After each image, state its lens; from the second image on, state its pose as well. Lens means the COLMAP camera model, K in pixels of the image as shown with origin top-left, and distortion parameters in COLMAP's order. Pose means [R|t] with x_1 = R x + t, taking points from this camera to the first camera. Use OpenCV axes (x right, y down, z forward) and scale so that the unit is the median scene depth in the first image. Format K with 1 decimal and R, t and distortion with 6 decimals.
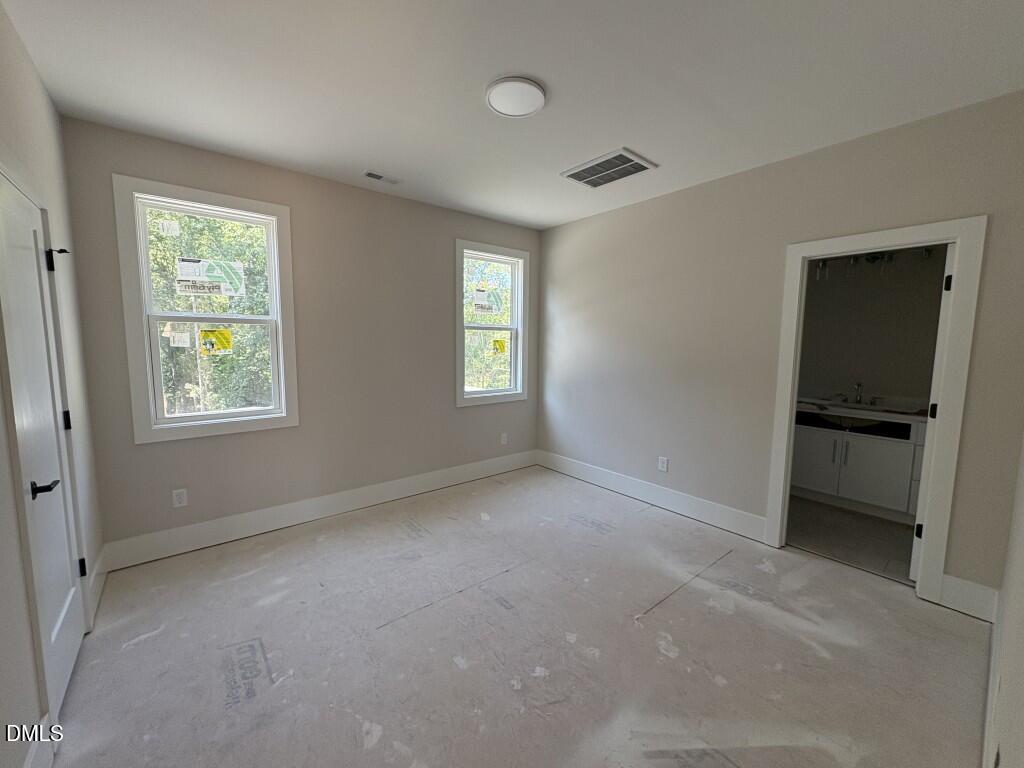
lens RADIAL K [[412.5, 0, 521.8], [0, 412.5, 380.5], [0, 0, 1]] dist [0.000030, -0.000282]
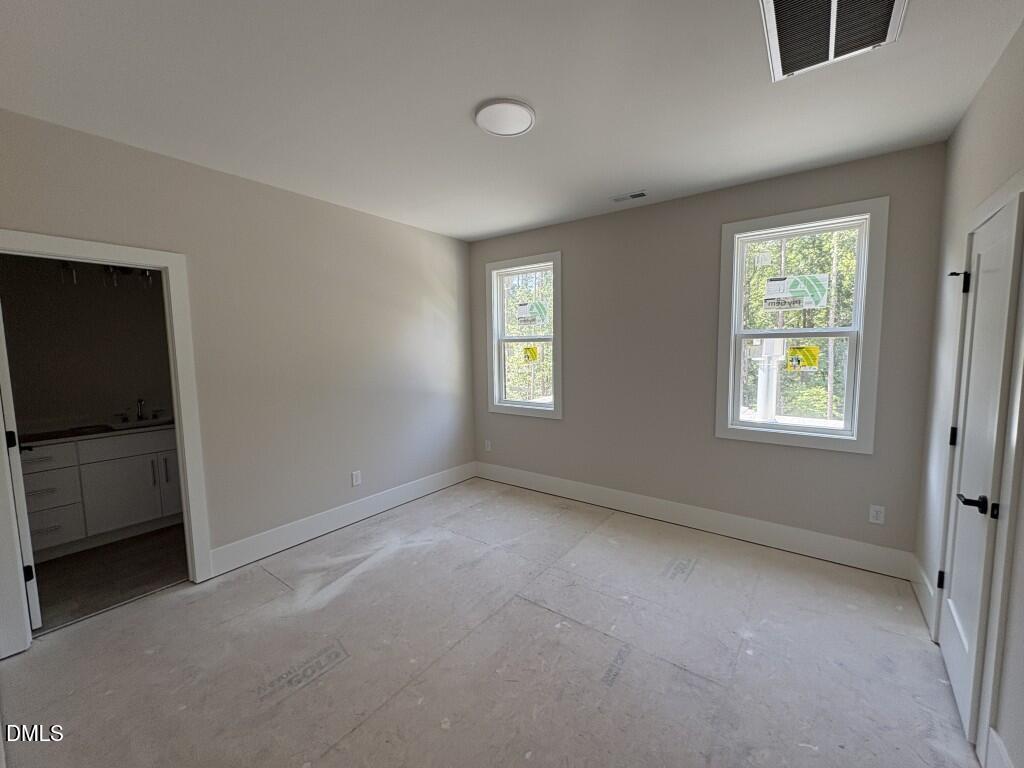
lens RADIAL K [[412.5, 0, 509.5], [0, 412.5, 385.0], [0, 0, 1]] dist [0.000030, -0.000282]
pose [[0.245795, 0.077439, -0.966224, 0.091829], [-0.098184, 0.993666, 0.054662, -0.007073], [0.964336, 0.081432, 0.251841, 0.073459]]
